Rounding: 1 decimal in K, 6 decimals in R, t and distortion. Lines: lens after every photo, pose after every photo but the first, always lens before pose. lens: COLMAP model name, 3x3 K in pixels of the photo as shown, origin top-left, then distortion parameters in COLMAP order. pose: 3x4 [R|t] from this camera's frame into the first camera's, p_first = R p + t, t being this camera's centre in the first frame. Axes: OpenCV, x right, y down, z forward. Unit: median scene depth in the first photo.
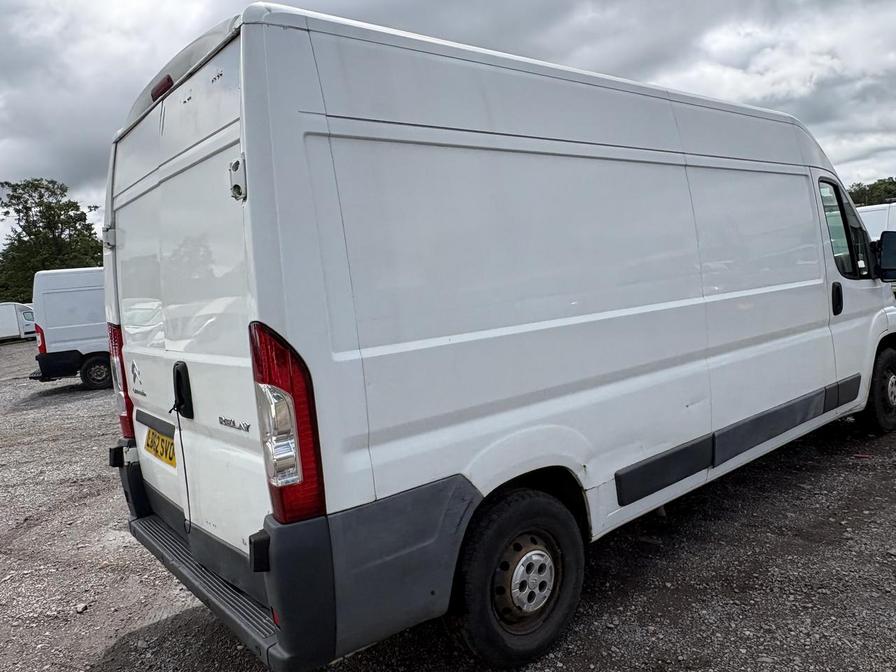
lens RADIAL K [[670.0, 0, 450.1], [0, 670.0, 320.4], [0, 0, 1]] dist [-0.002046, 0.001438]
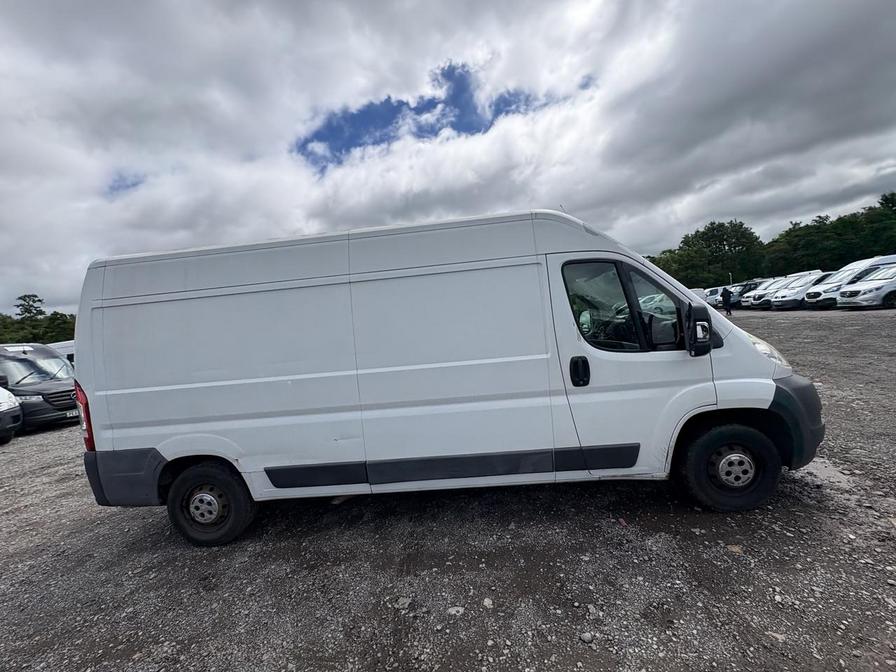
lens RADIAL K [[363.1, 0, 449.7], [0, 363.1, 332.8], [0, 0, 1]] dist [0.001205, 0.000011]
pose [[0.720966, 0.037438, -0.691959, 1.278476], [-0.009616, 0.998984, 0.044030, -0.183477], [0.692904, -0.025090, 0.720593, 0.662061]]
